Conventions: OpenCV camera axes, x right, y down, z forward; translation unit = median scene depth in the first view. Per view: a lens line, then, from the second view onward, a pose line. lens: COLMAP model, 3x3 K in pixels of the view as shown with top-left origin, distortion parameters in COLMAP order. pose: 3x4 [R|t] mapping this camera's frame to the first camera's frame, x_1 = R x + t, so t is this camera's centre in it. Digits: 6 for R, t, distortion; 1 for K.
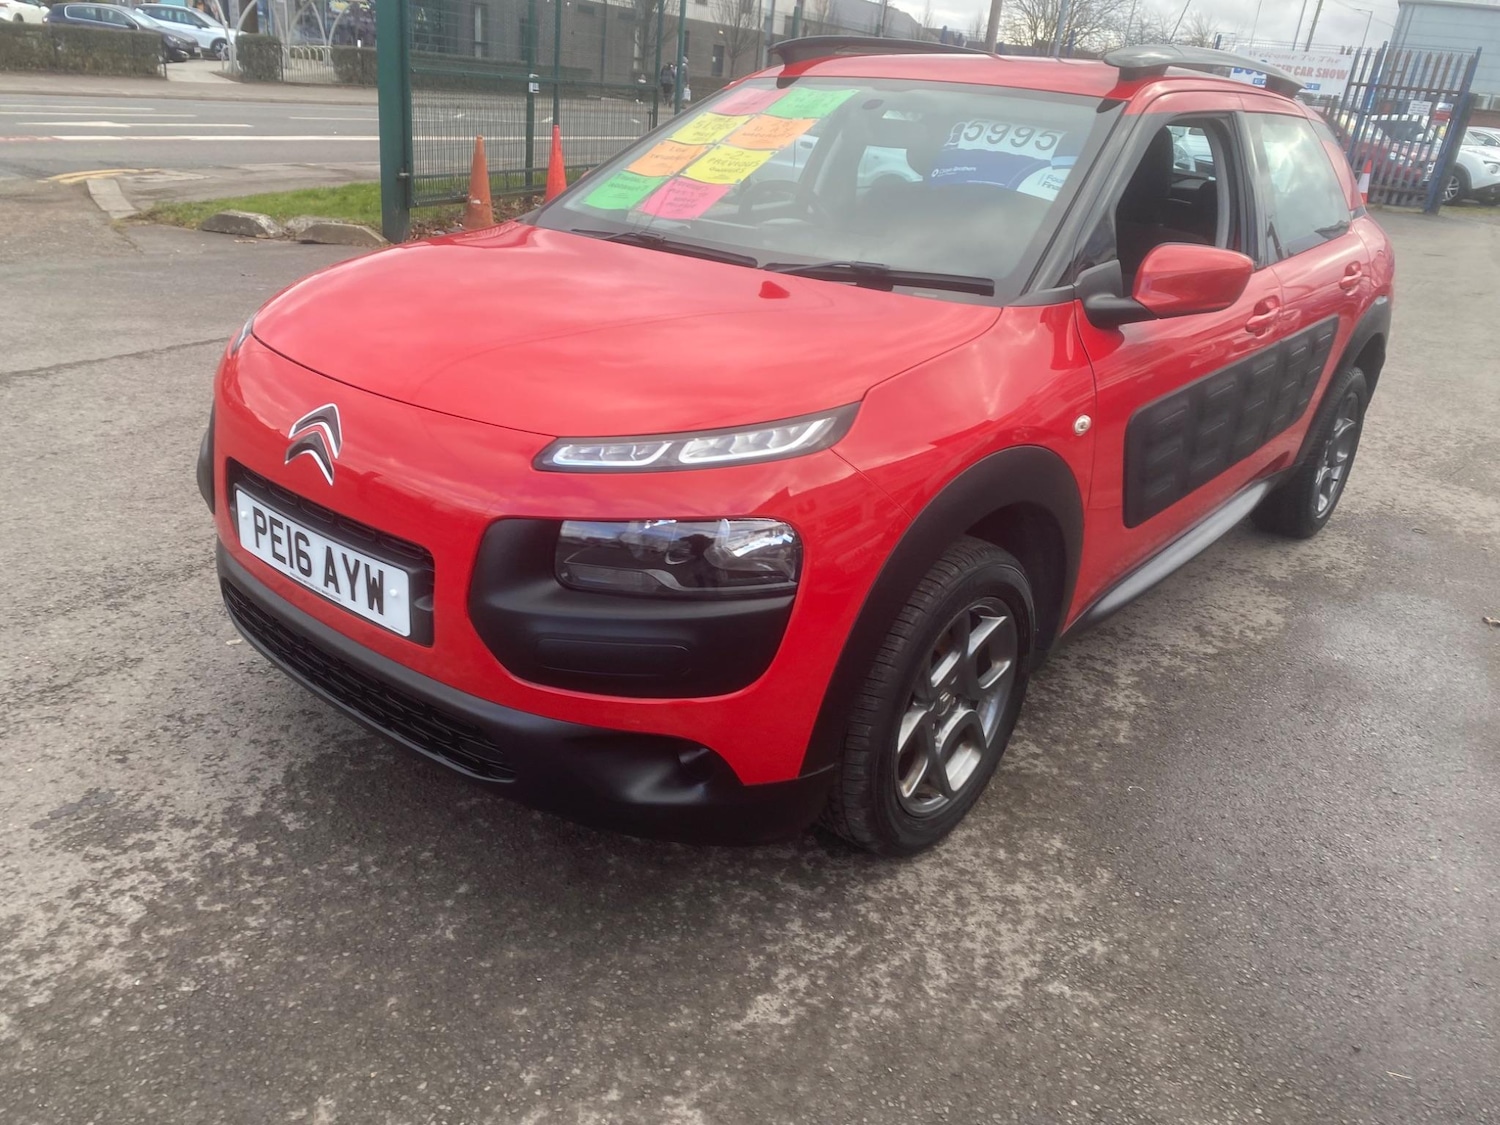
lens RADIAL K [[1148.1, 0, 742.4], [0, 1148.1, 573.3], [0, 0, 1]] dist [0.009559, 0.002344]
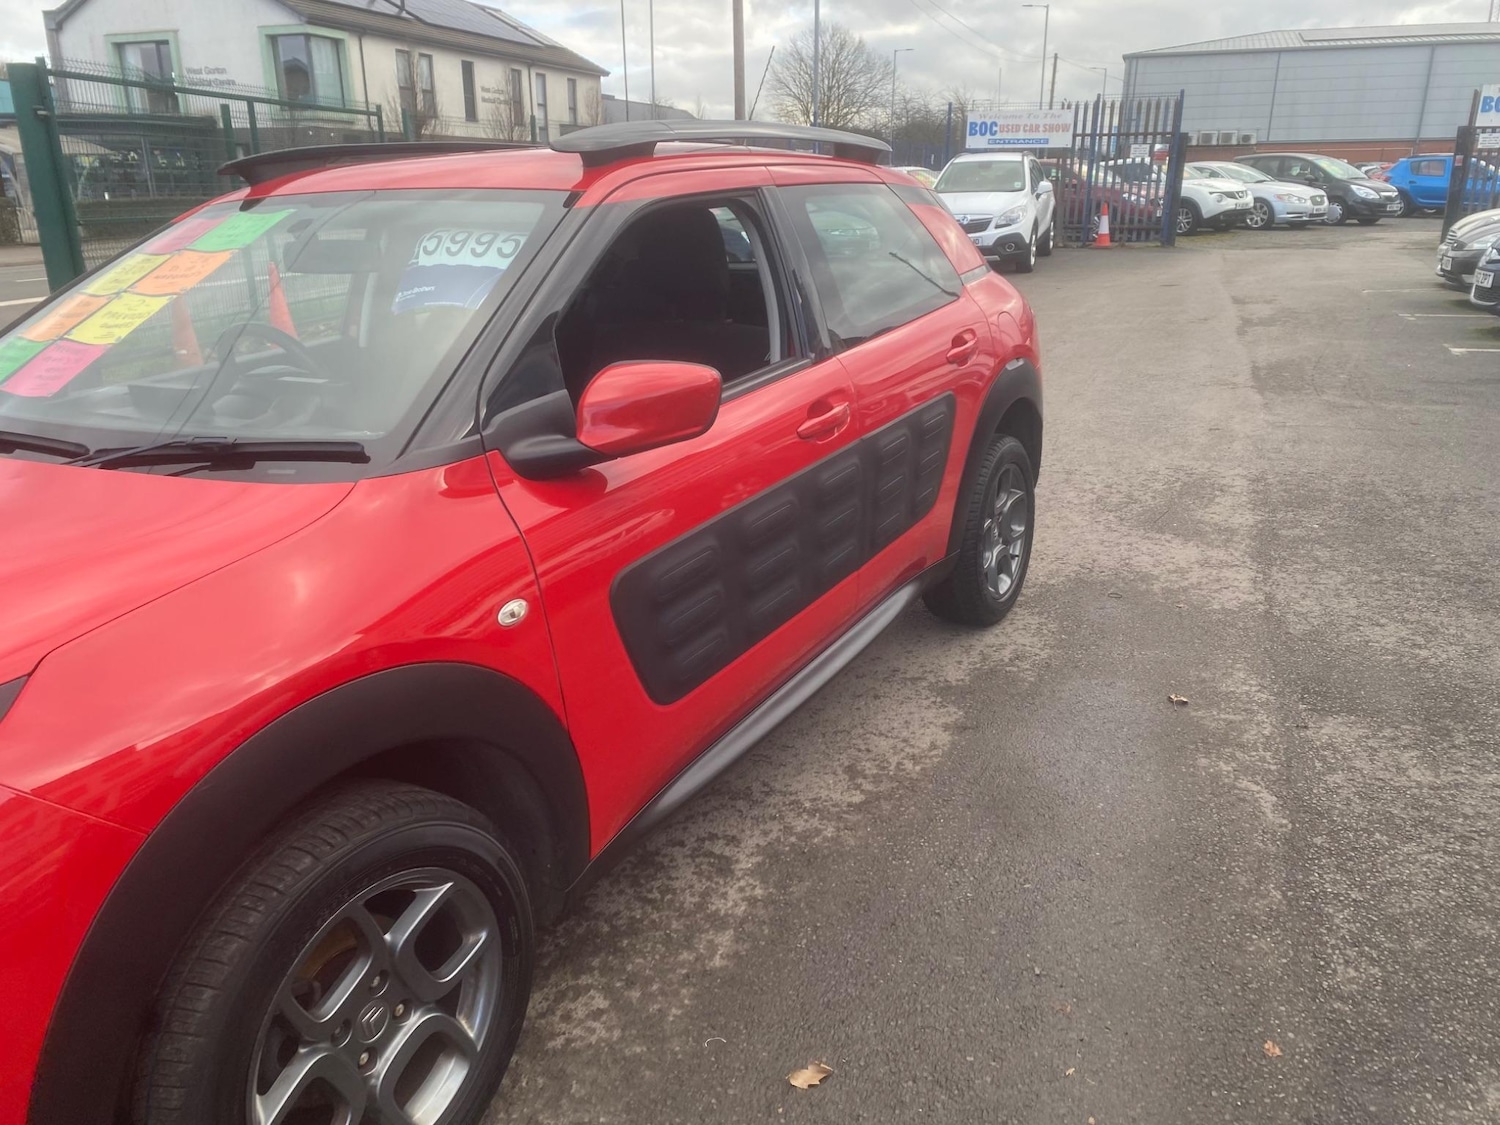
lens RADIAL K [[1141.1, 0, 752.5], [0, 1141.1, 576.3], [0, 0, 1]] dist [0.025440, -0.015937]
pose [[0.980331, -0.149663, 0.128654, 0.271456], [0.158359, 0.985545, -0.060196, -0.062573], [-0.117785, 0.079385, 0.989861, 0.176288]]
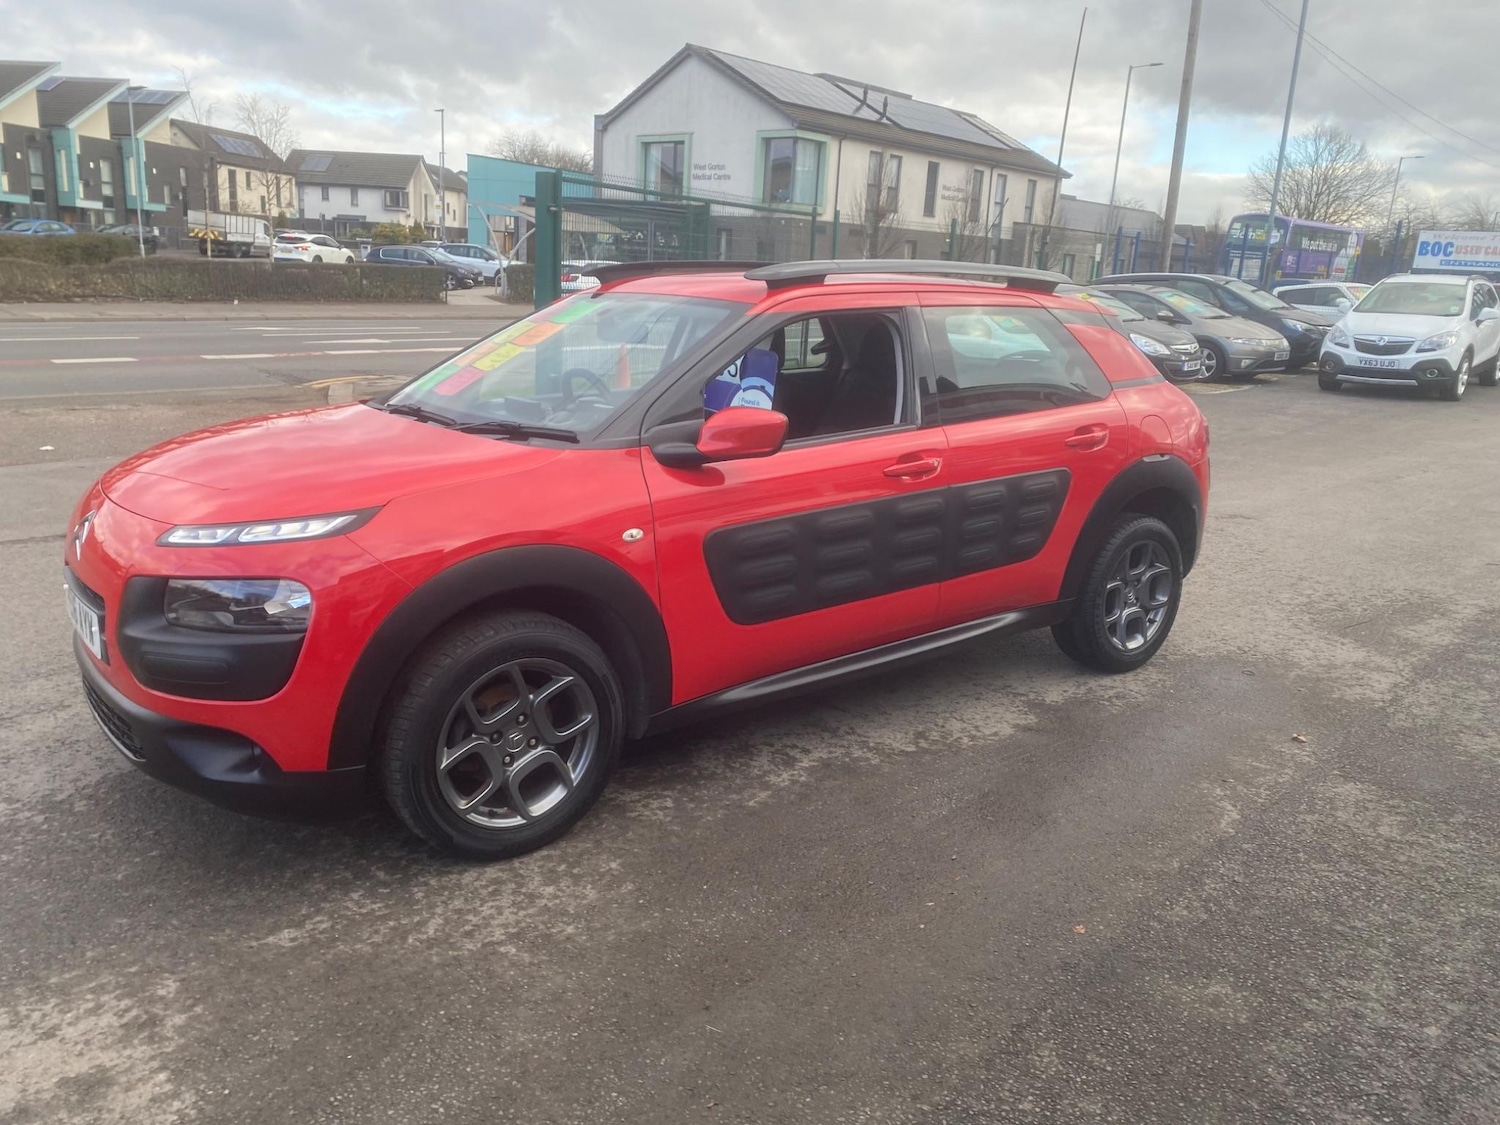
lens RADIAL K [[1141.0, 0, 739.1], [0, 1141.0, 559.7], [0, 0, 1]] dist [0.020822, -0.014213]
pose [[0.975182, 0.012066, -0.221075, 0.537238], [-0.049336, 0.985251, -0.163850, 0.082500], [0.215837, 0.170691, 0.961394, -0.177892]]
